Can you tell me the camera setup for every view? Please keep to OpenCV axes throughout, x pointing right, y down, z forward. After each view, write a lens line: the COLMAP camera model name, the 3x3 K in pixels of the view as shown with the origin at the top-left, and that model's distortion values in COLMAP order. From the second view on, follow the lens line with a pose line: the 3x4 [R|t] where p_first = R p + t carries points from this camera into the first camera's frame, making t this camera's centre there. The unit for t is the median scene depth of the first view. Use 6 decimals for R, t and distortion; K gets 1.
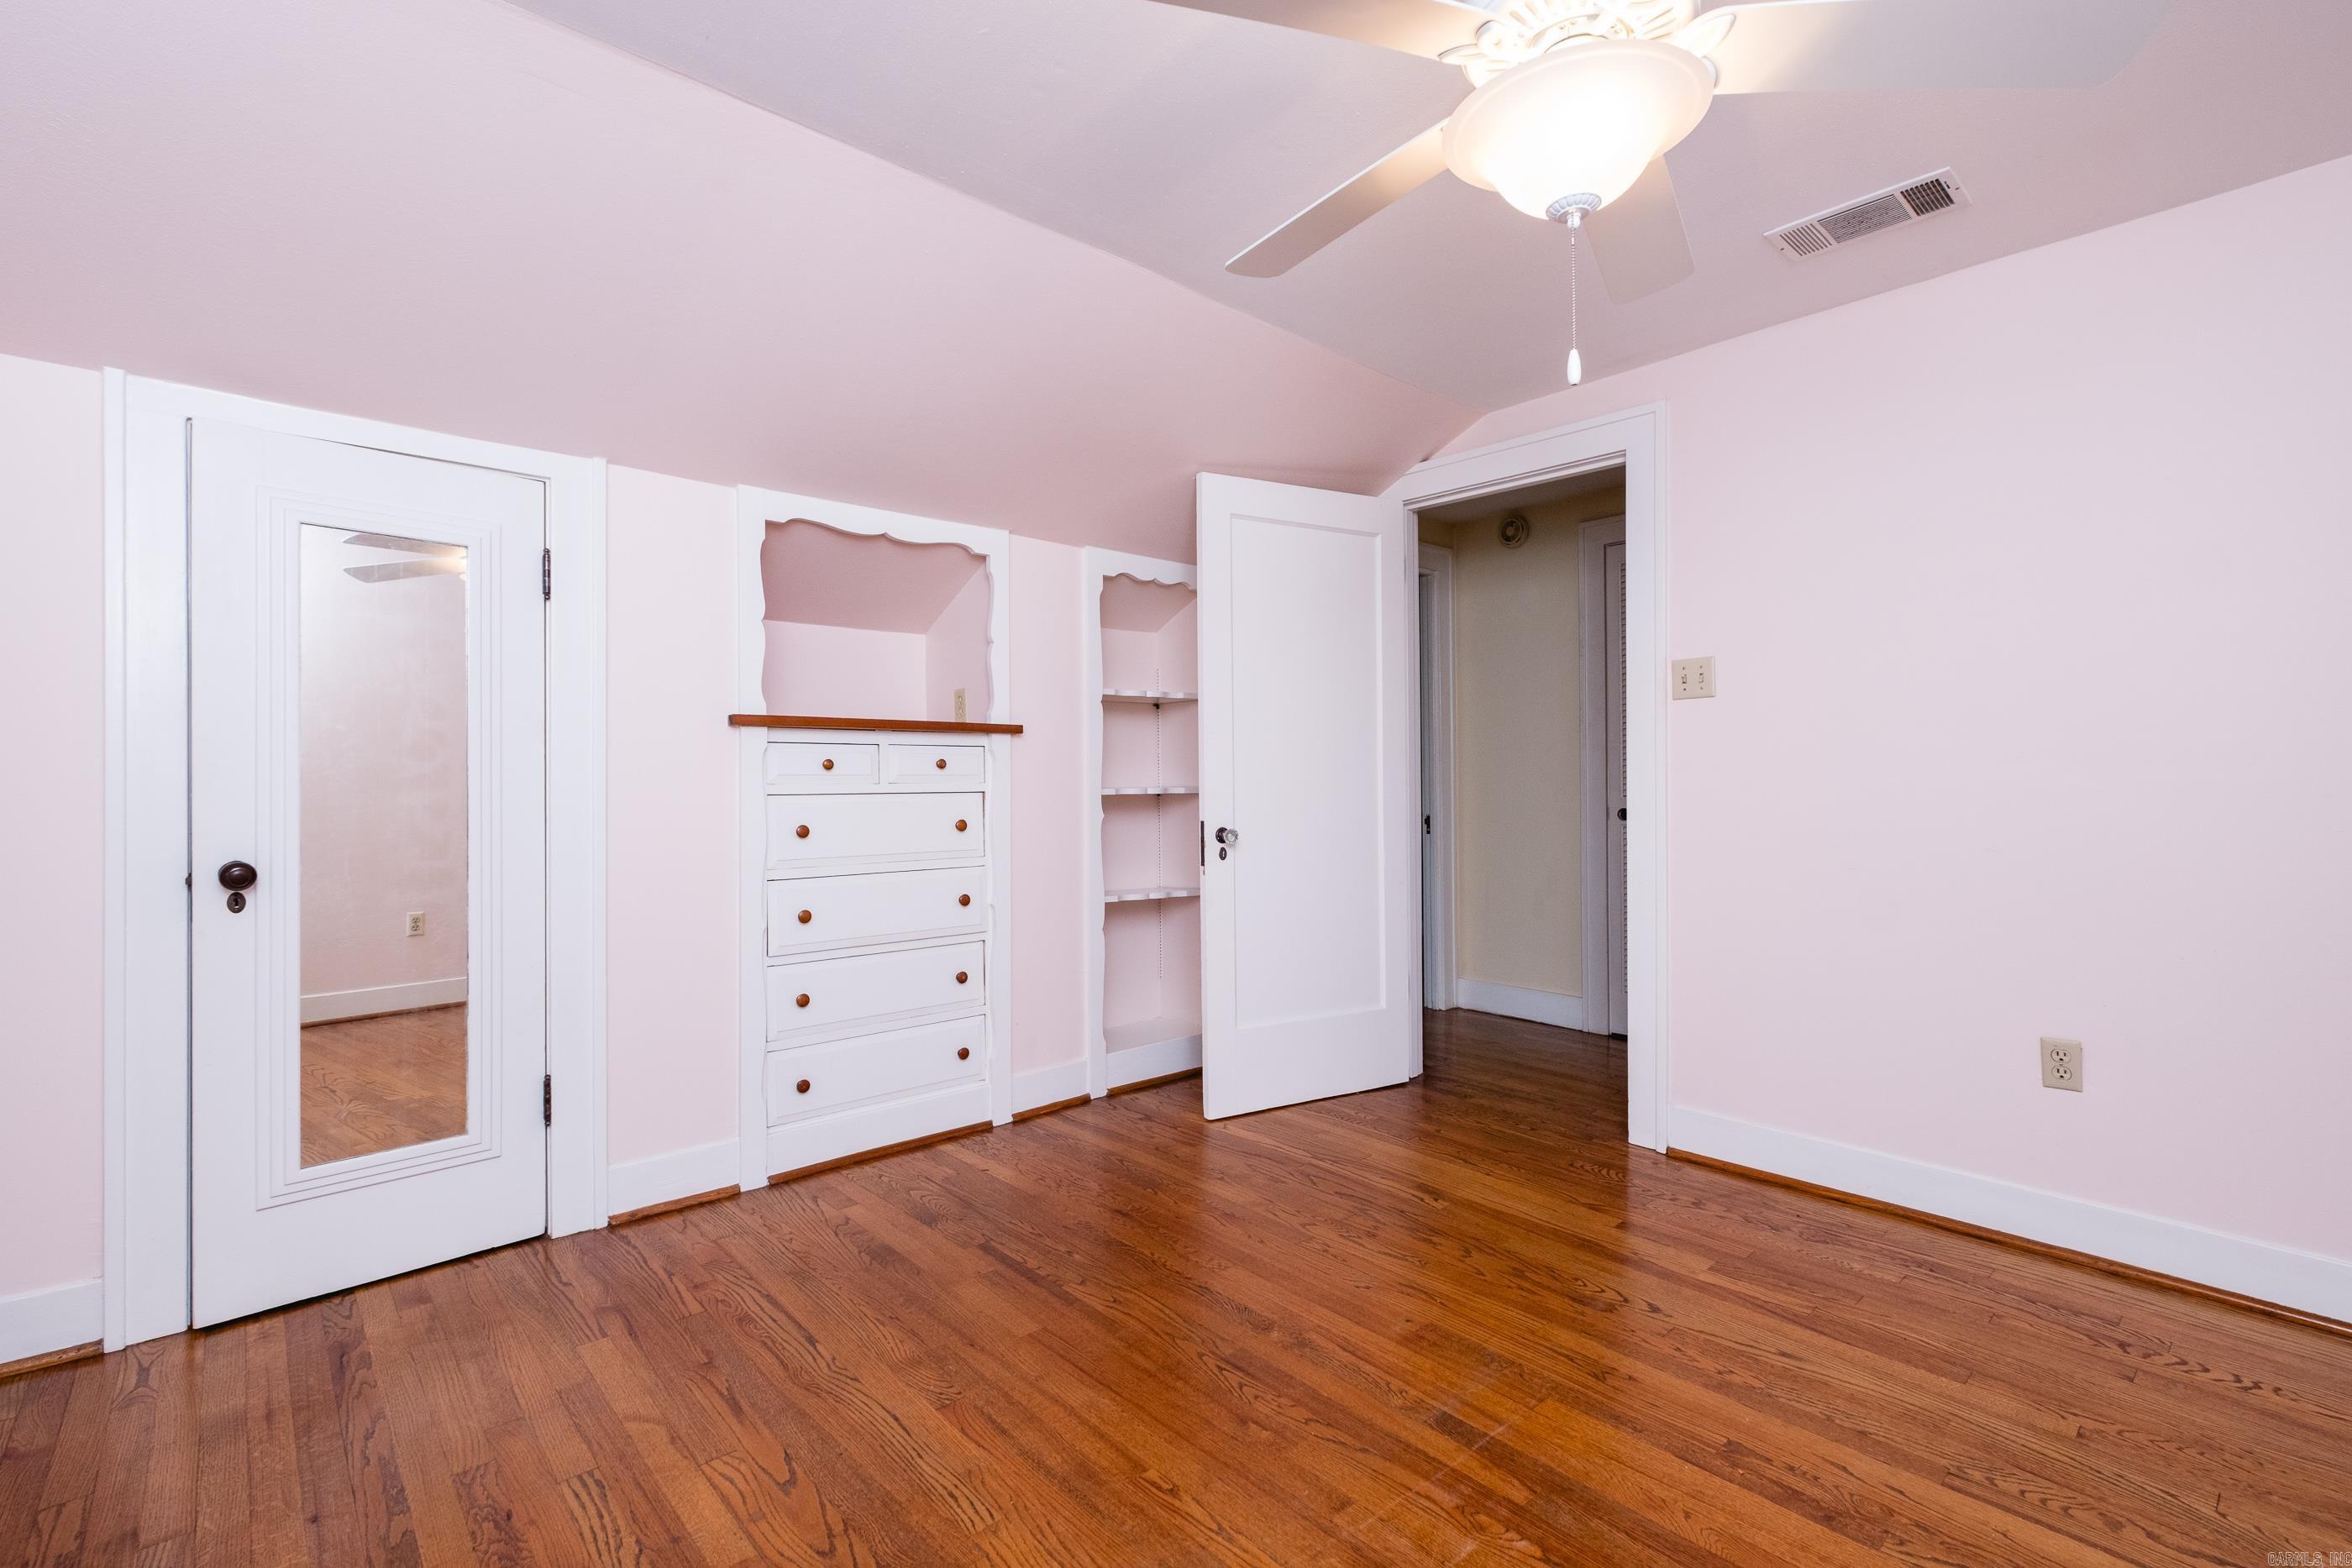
lens RADIAL K [[1042.7, 0, 1189.9], [0, 1042.7, 789.2], [0, 0, 1]] dist [0.010028, -0.008822]
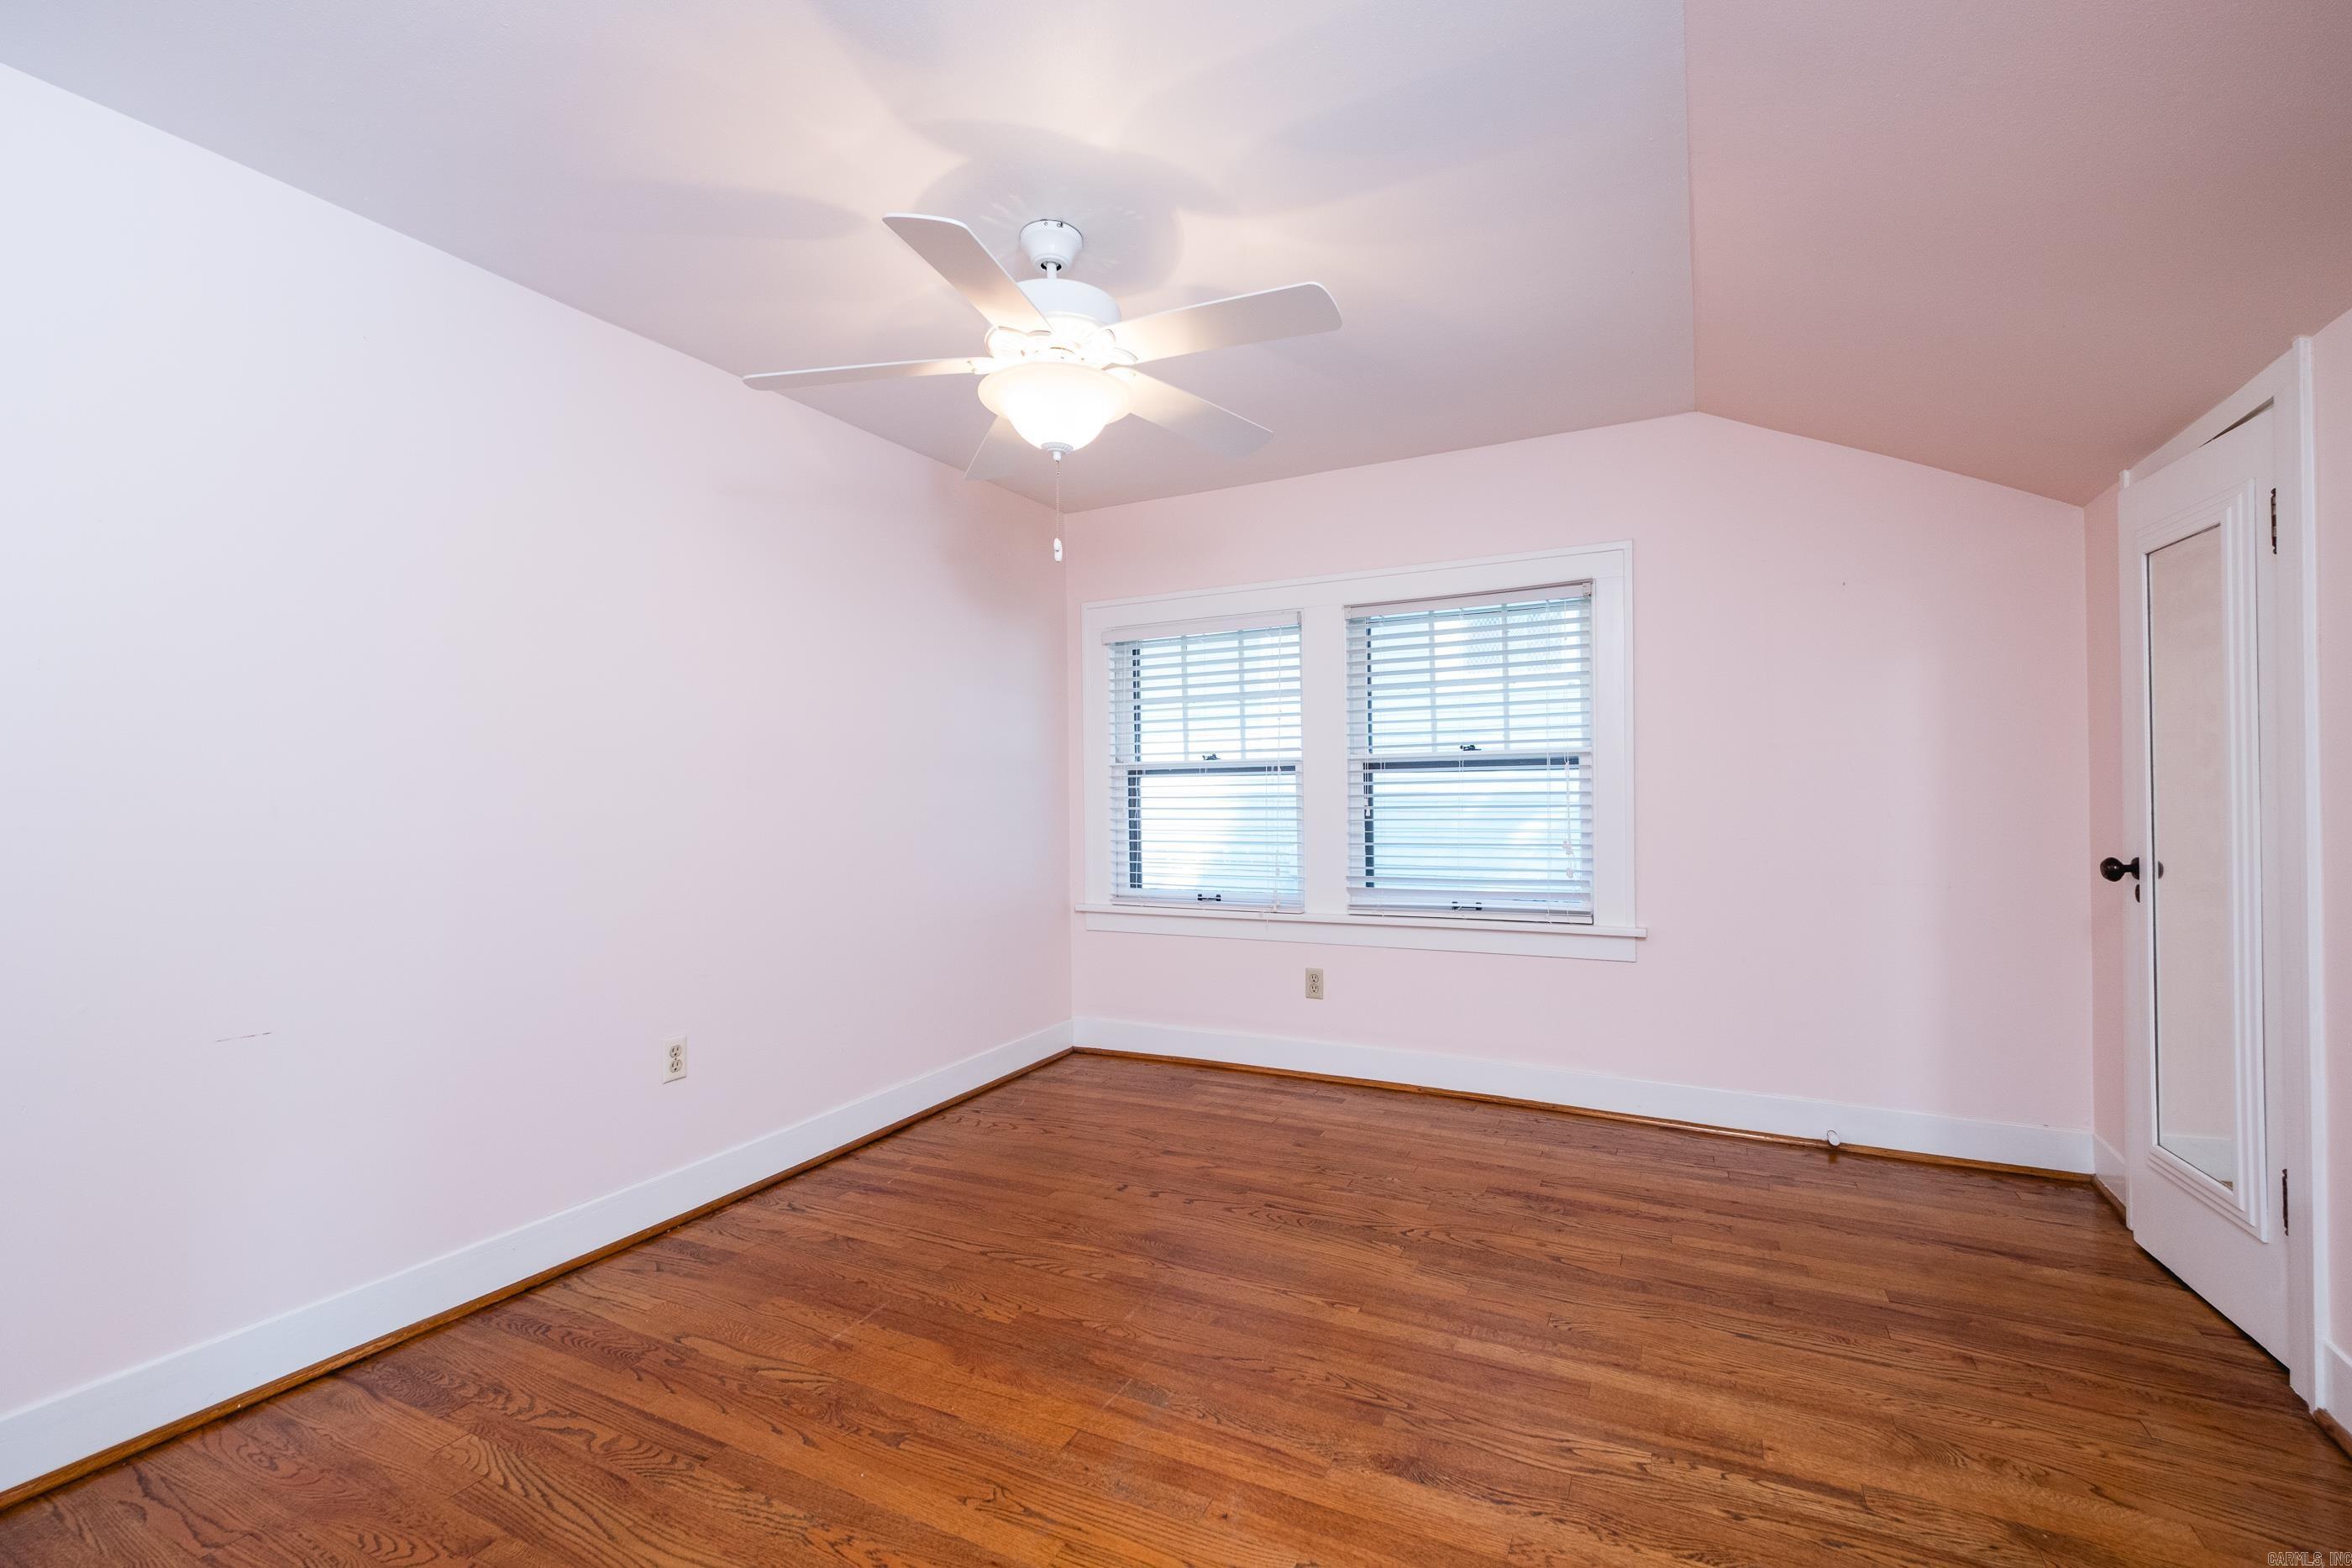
lens RADIAL K [[1042.7, 0, 1189.9], [0, 1042.7, 789.2], [0, 0, 1]] dist [0.010028, -0.008822]
pose [[-0.934828, 0.009503, -0.354974, 0.578268], [0.009859, 0.999951, 0.000806, -0.026798], [0.354965, -0.002746, -0.934876, 1.979992]]
